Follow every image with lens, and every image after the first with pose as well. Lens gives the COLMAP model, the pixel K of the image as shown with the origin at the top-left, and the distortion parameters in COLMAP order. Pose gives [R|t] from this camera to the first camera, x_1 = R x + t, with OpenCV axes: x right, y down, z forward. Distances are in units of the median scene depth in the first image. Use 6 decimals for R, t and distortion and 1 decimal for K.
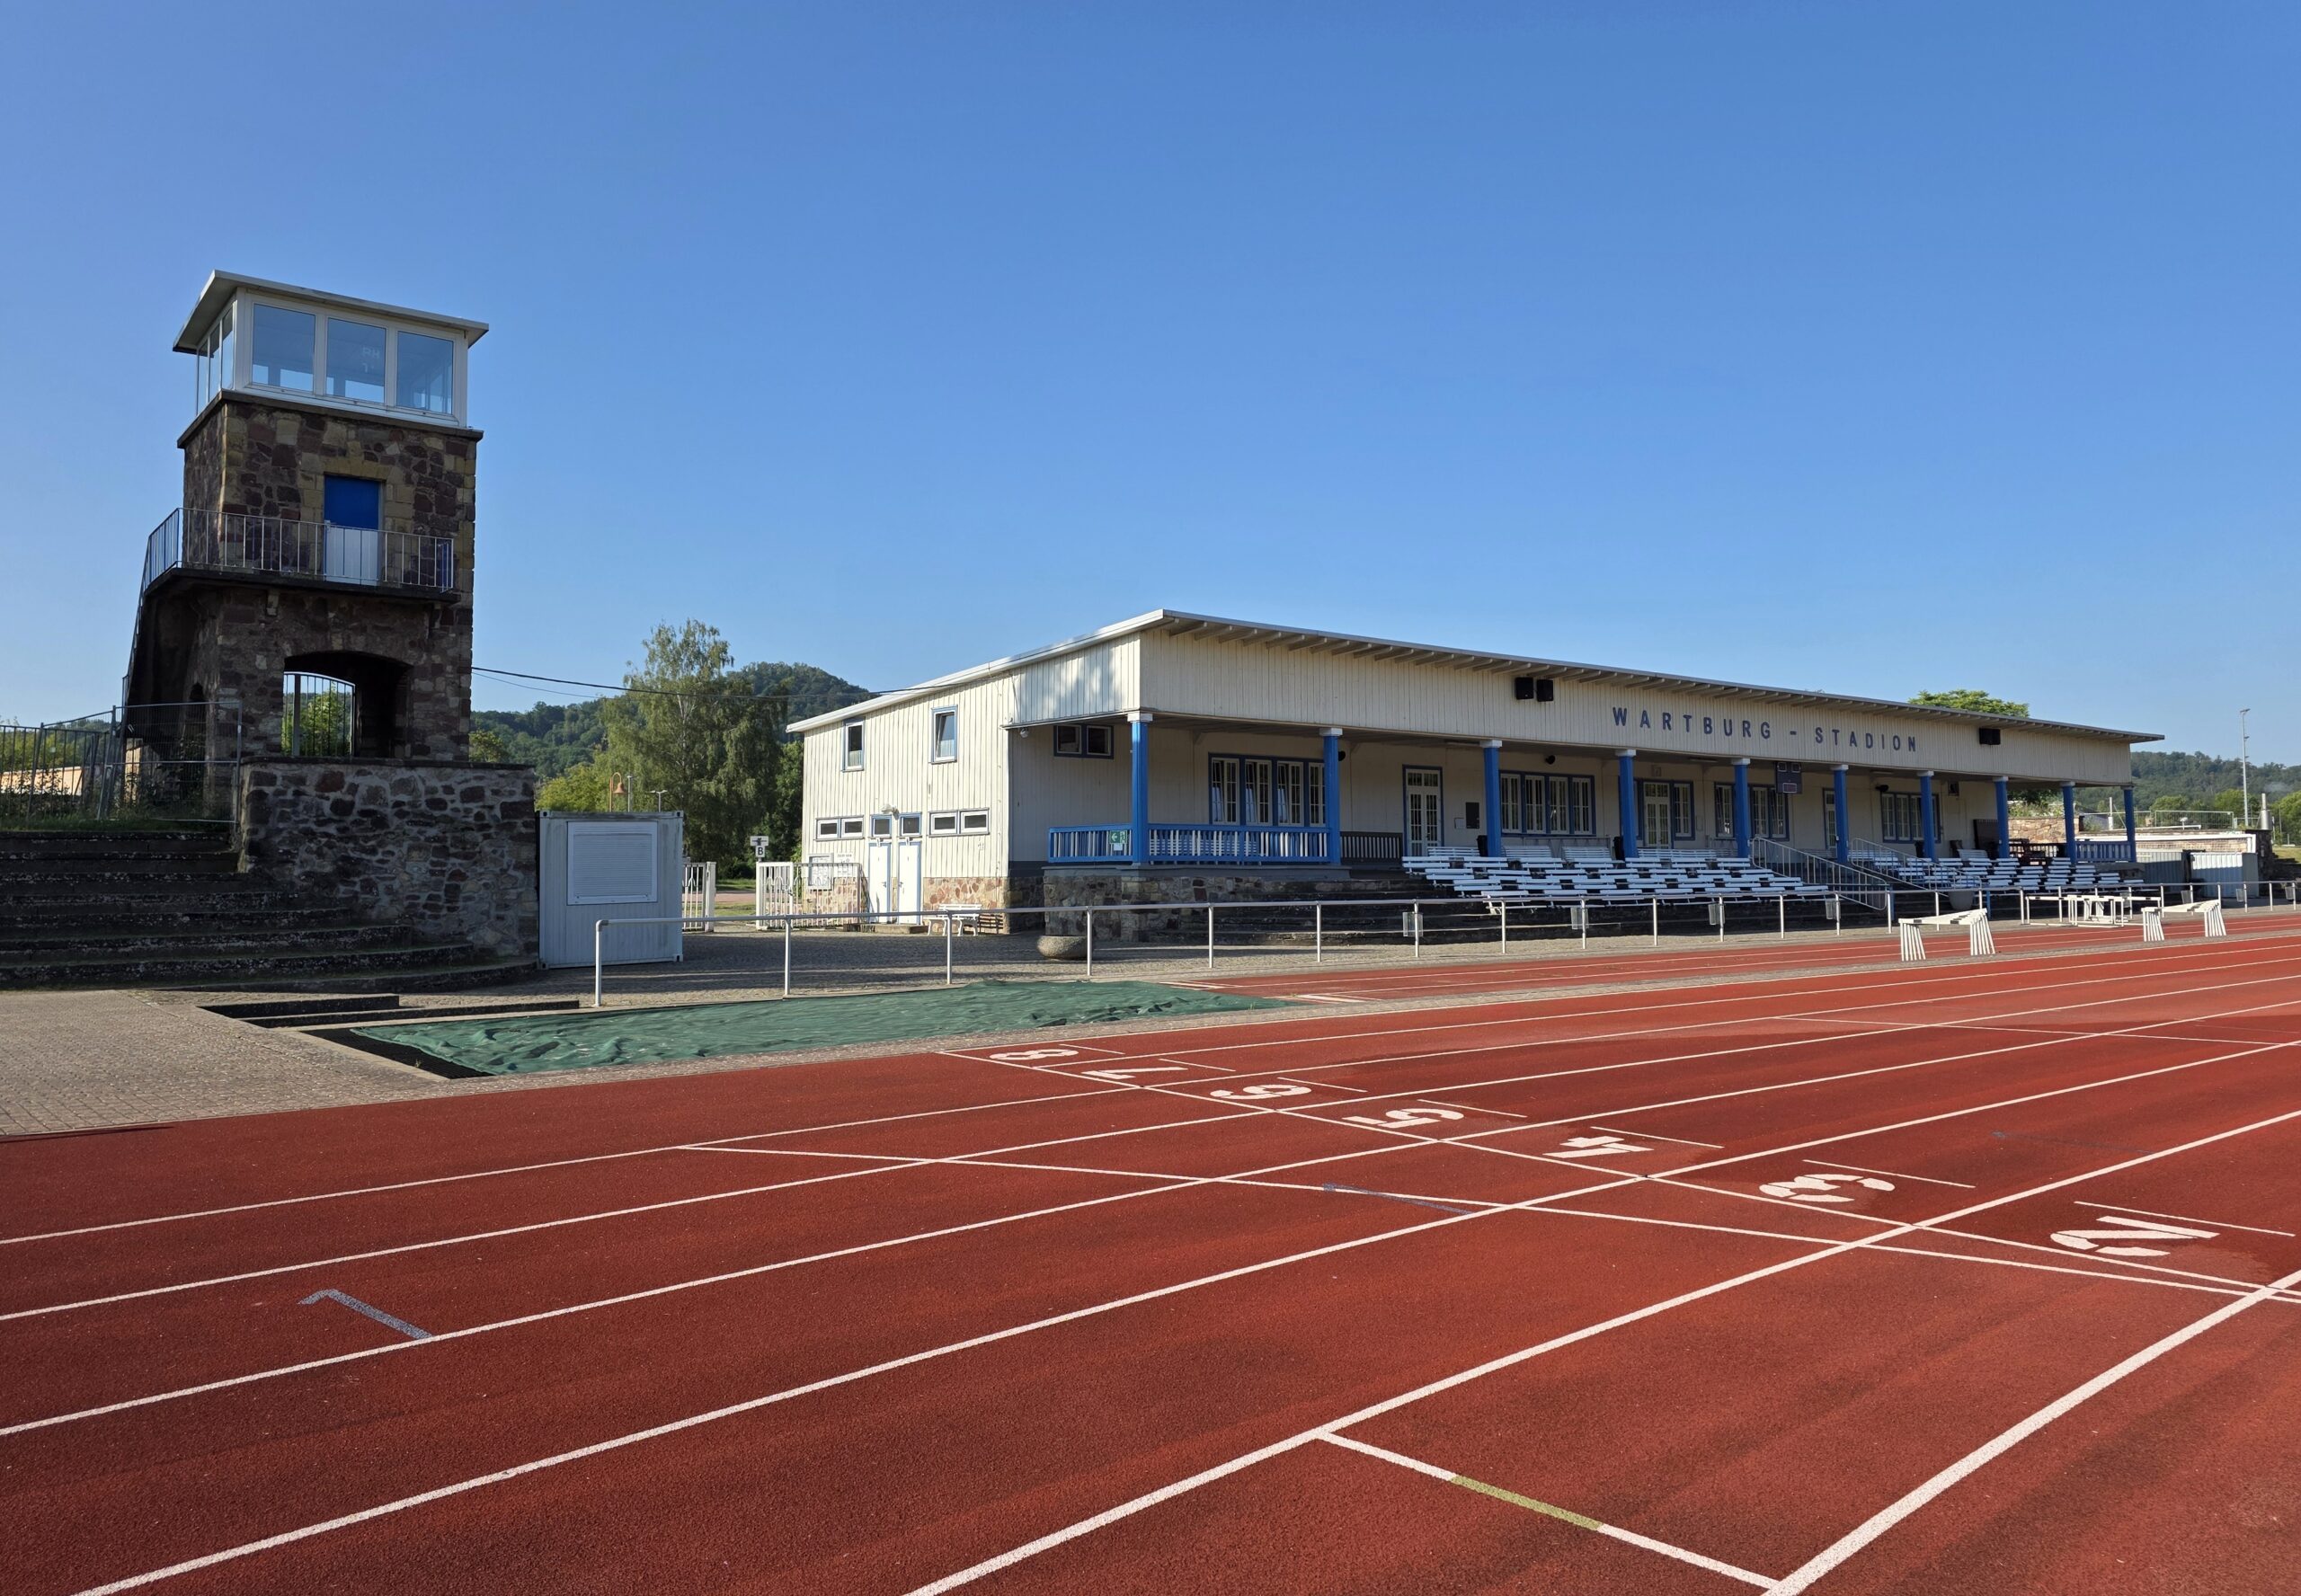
lens RADIAL K [[1607.6, 0, 1128.5], [0, 1607.6, 755.5], [0, 0, 1]] dist [0.055059, -0.030982]
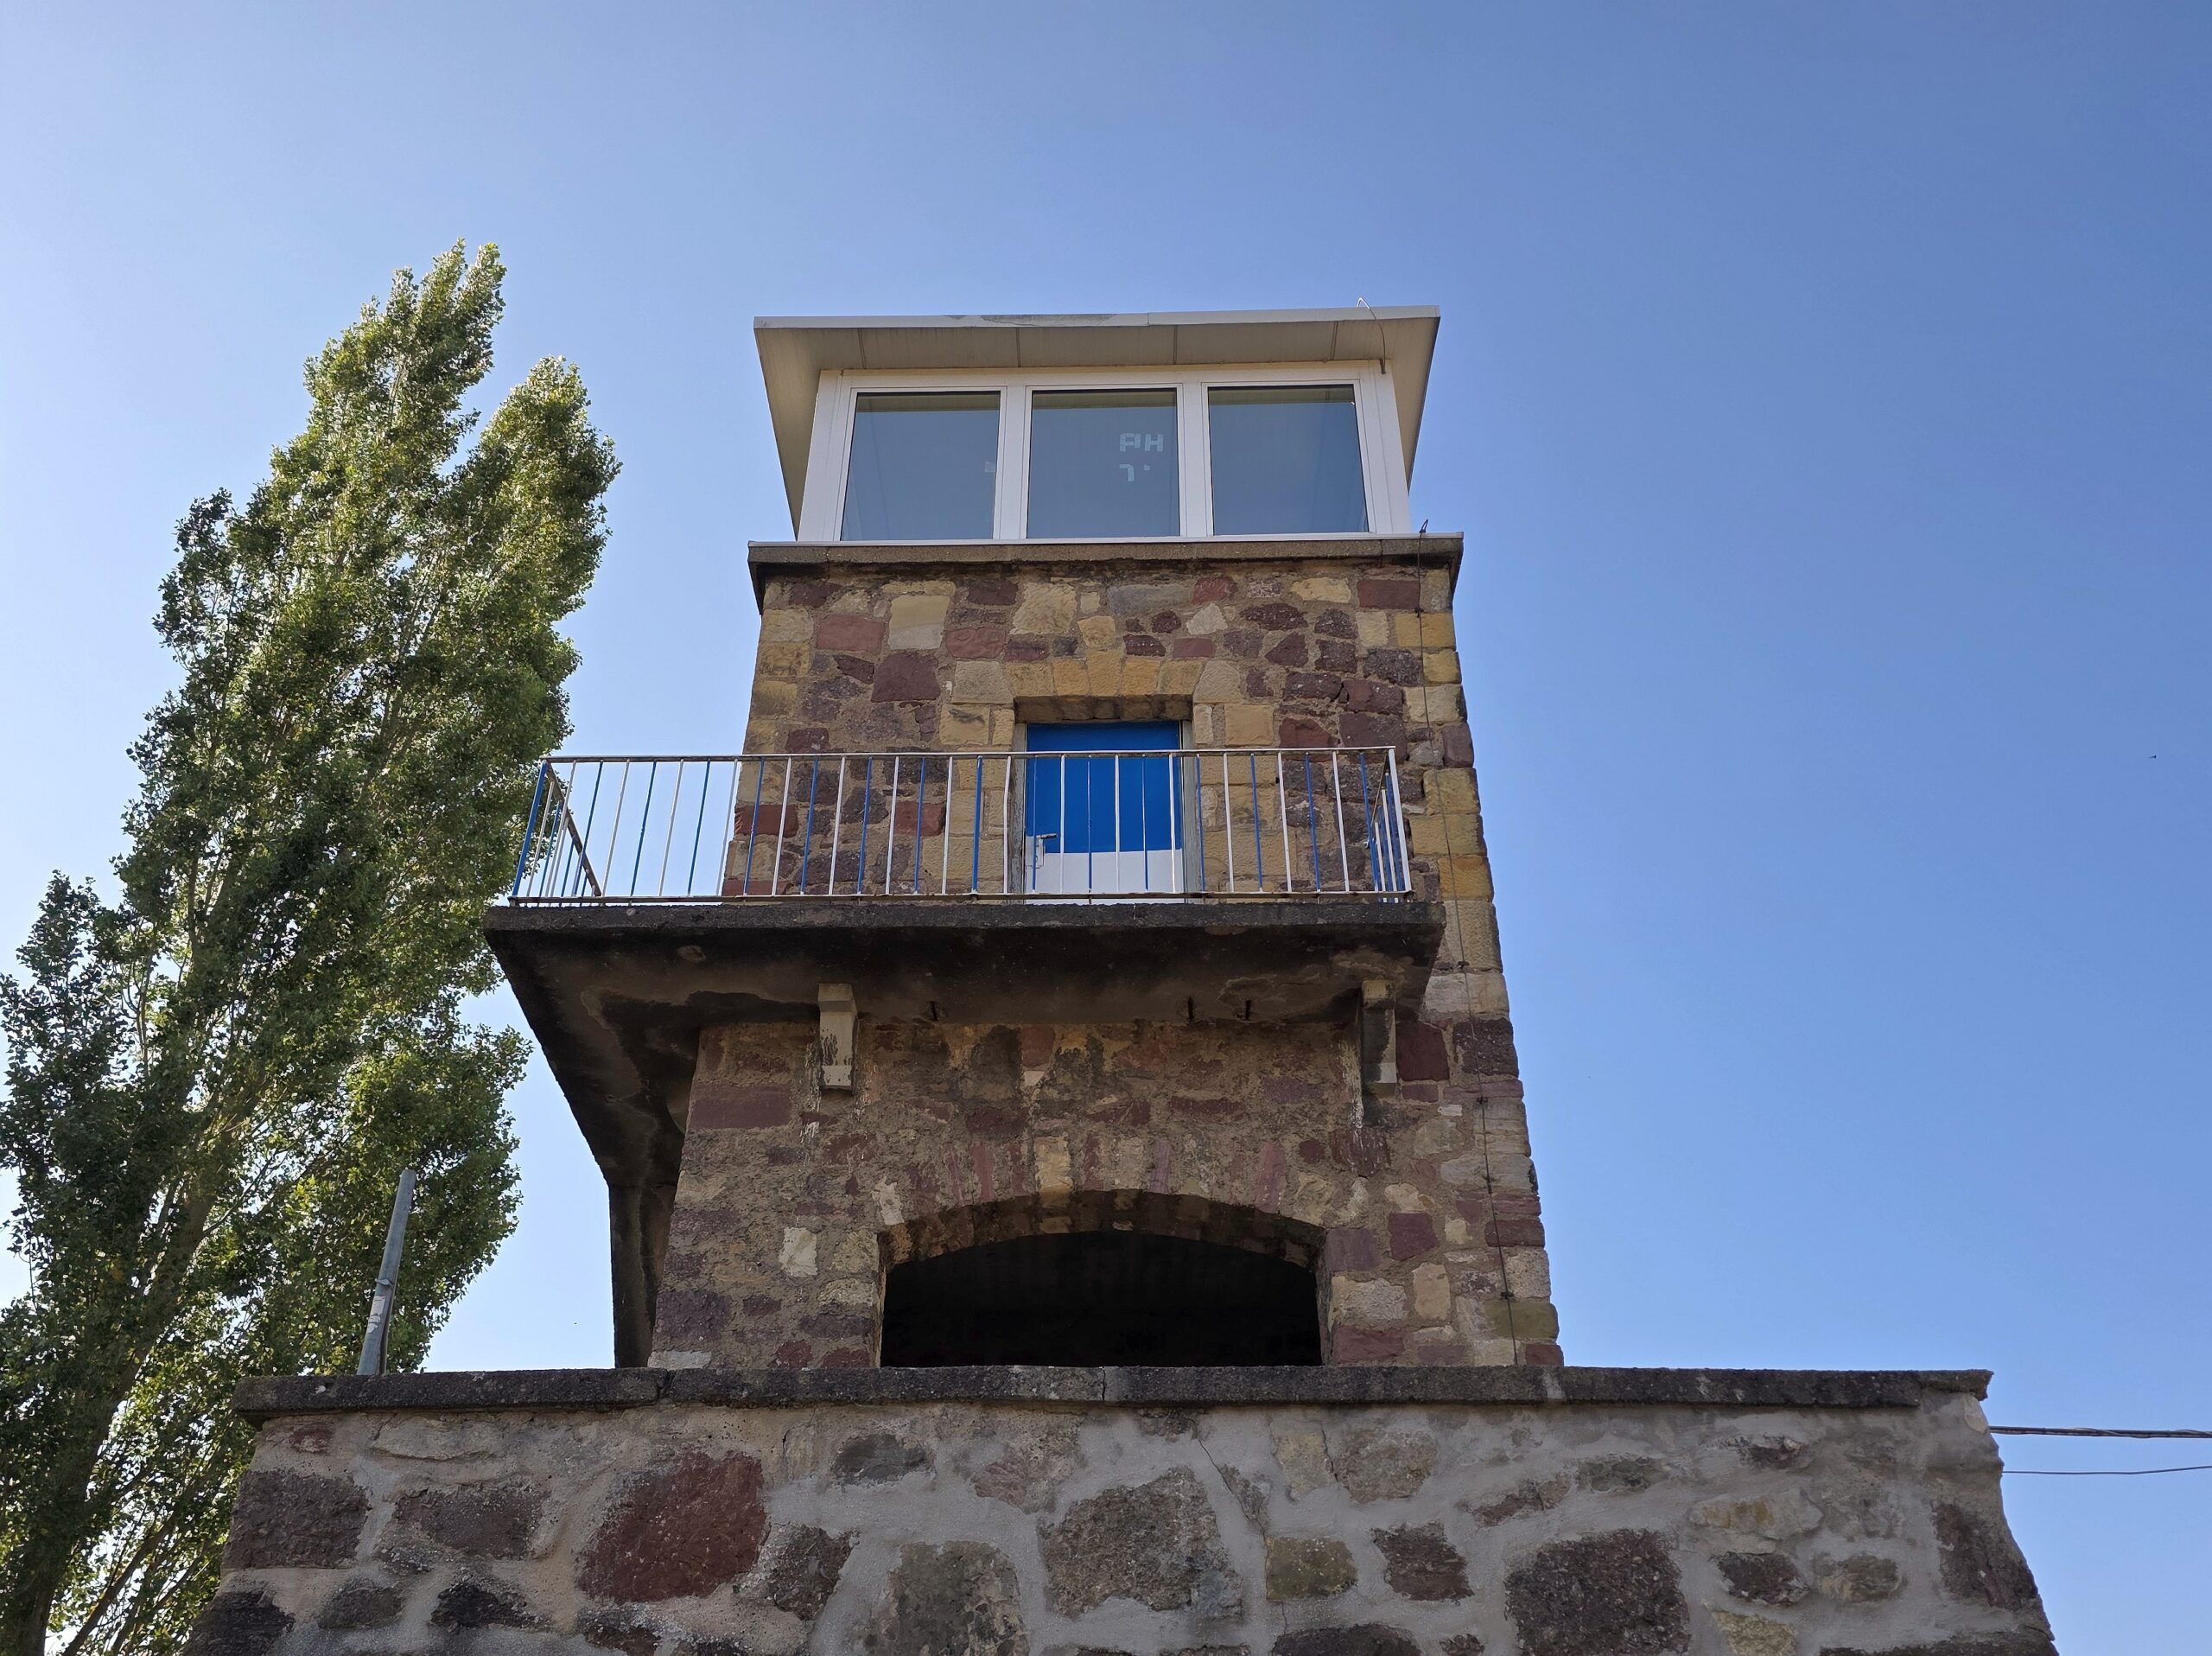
lens RADIAL K [[1731.2, 0, 1073.1], [0, 1731.2, 995.0], [0, 0, 1]] dist [0.074917, -0.007573]
pose [[0.771101, -0.336345, -0.540625, -0.302931], [0.028554, 0.866500, -0.498359, 0.046785], [0.636073, 0.368848, 0.677763, 0.756711]]
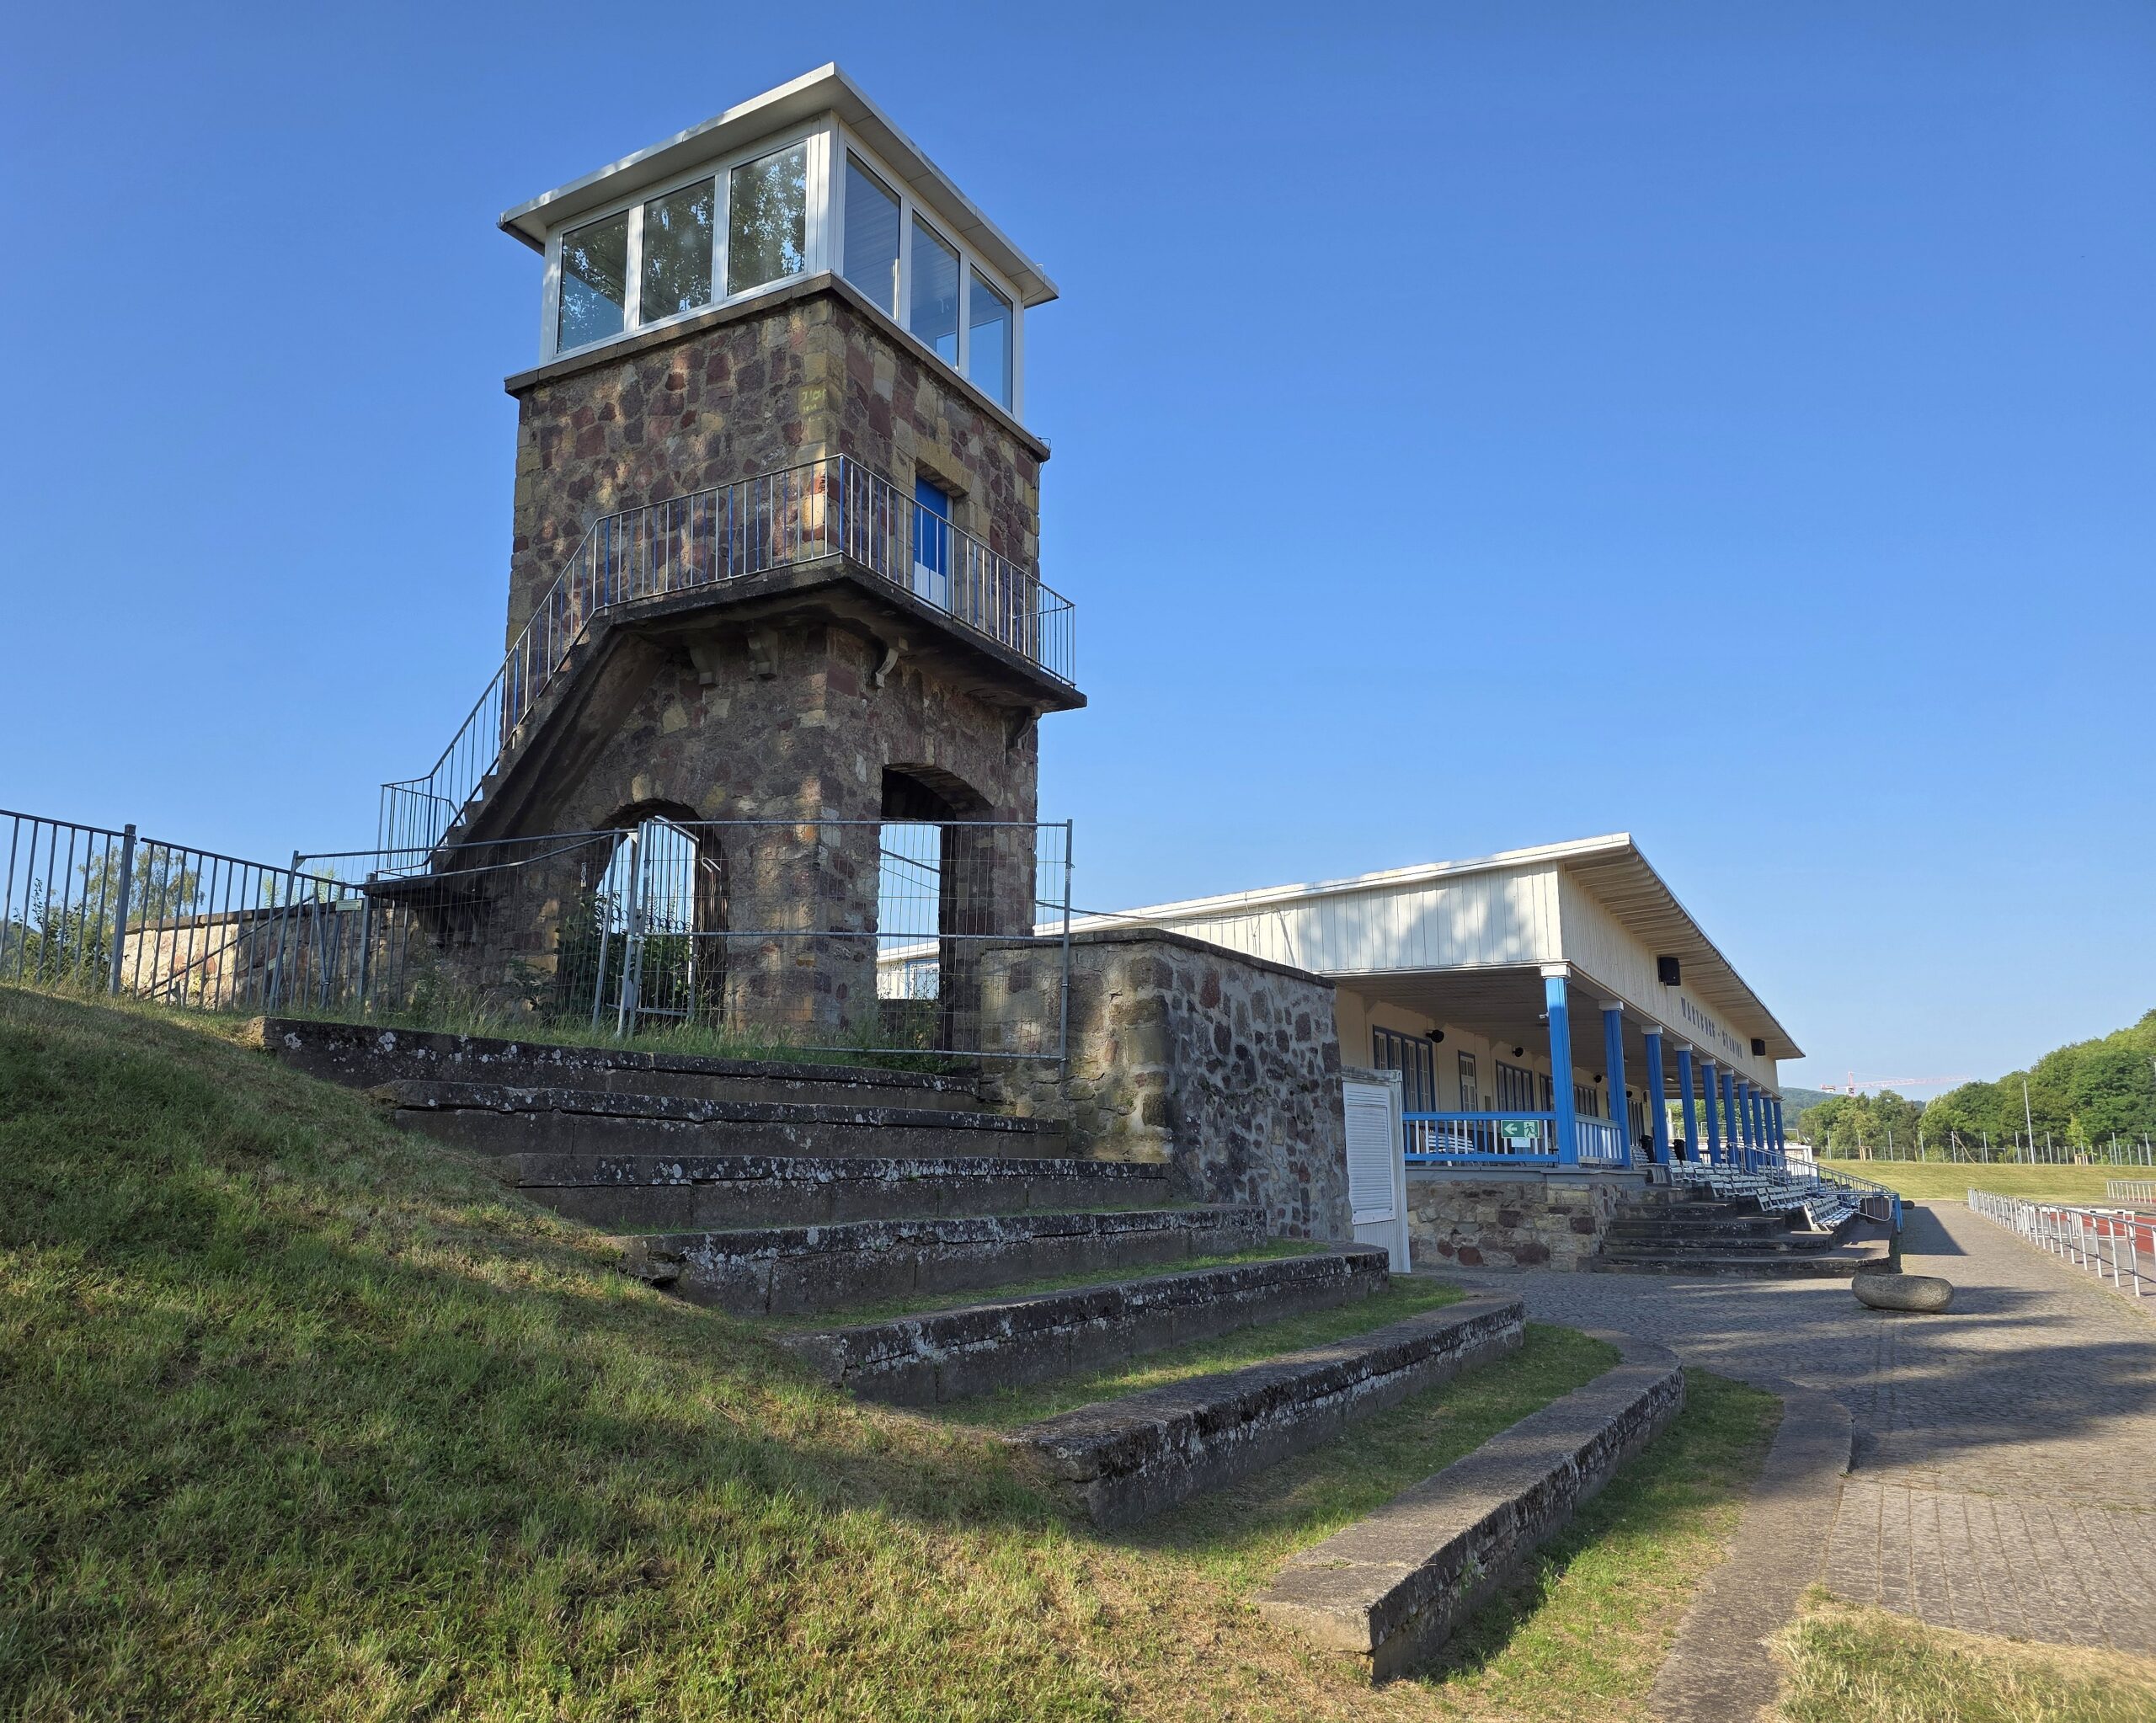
lens RADIAL K [[1567.5, 0, 958.1], [0, 1567.5, 877.7], [0, 0, 1]] dist [0.051397, -0.034361]
pose [[0.937356, 0.075261, 0.340148, -0.626697], [-0.037609, 0.992540, -0.115970, 0.035543], [-0.346338, 0.095912, 0.933194, 0.465590]]
